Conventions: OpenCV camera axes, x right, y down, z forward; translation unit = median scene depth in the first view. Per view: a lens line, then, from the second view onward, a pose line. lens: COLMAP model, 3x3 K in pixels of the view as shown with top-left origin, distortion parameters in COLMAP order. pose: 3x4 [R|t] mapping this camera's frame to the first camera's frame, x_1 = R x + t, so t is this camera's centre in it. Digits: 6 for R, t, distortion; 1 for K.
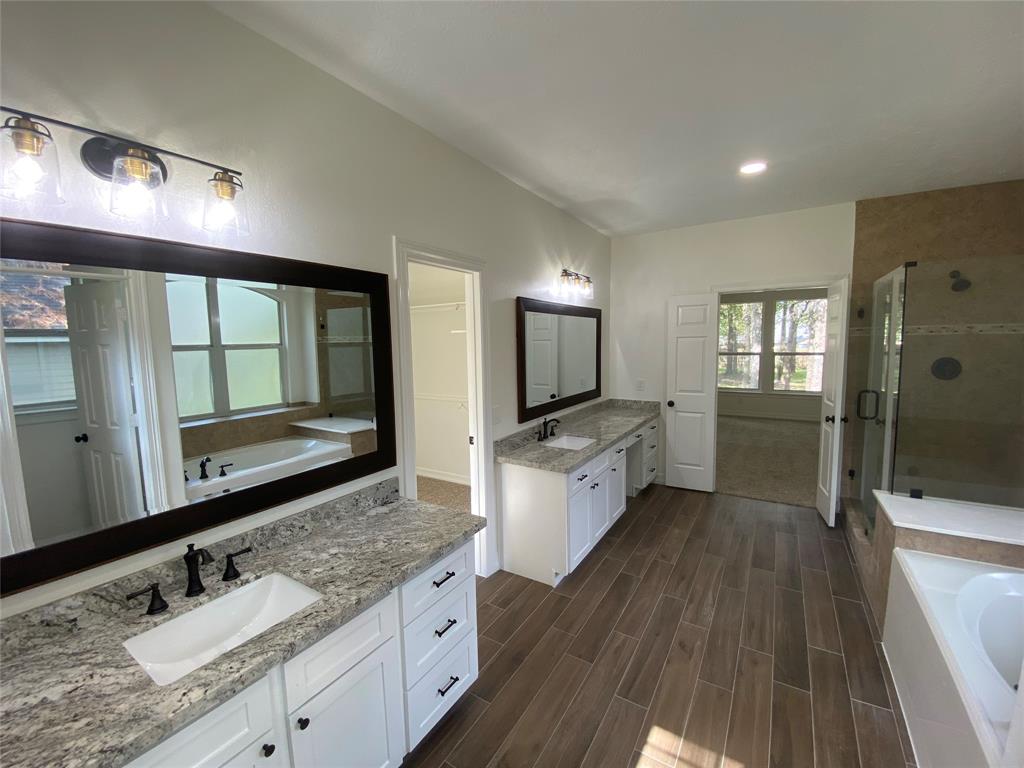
lens RADIAL K [[416.9, 0, 511.2], [0, 416.9, 381.3], [0, 0, 1]] dist [0.010834, -0.017088]
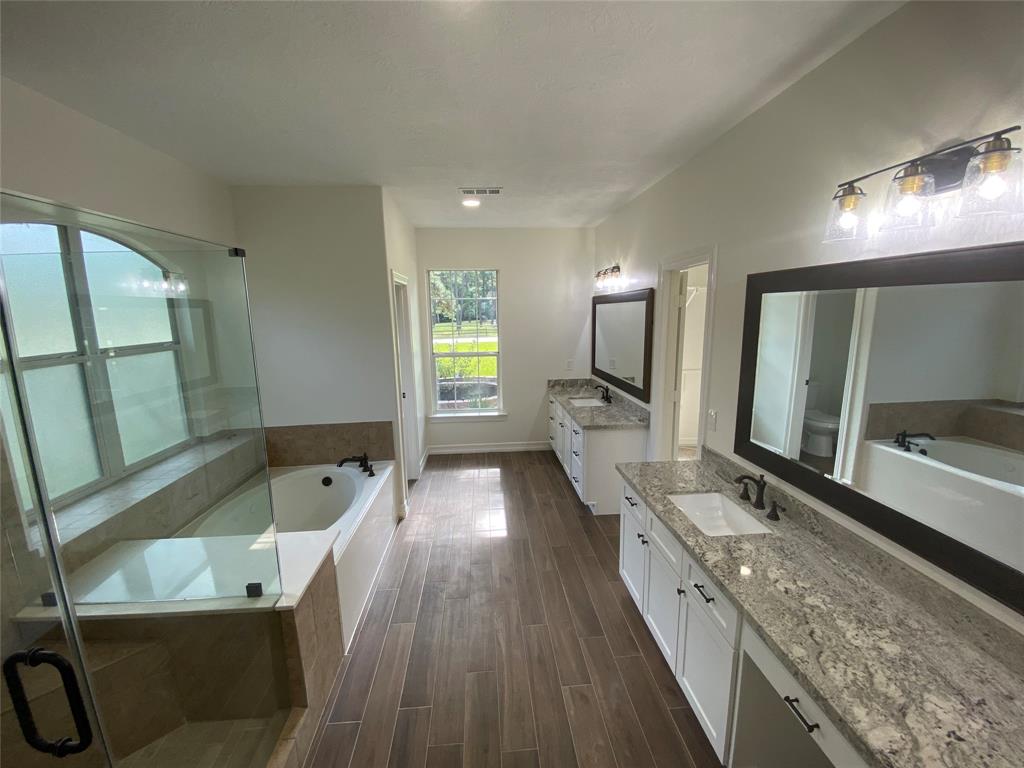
lens RADIAL K [[416.9, 0, 511.2], [0, 416.9, 381.3], [0, 0, 1]] dist [0.010834, -0.017088]
pose [[-0.796220, 0.115187, -0.593940, 0.749979], [-0.056973, 0.963071, 0.263152, -0.258057], [0.602318, 0.243366, -0.760254, 1.446356]]
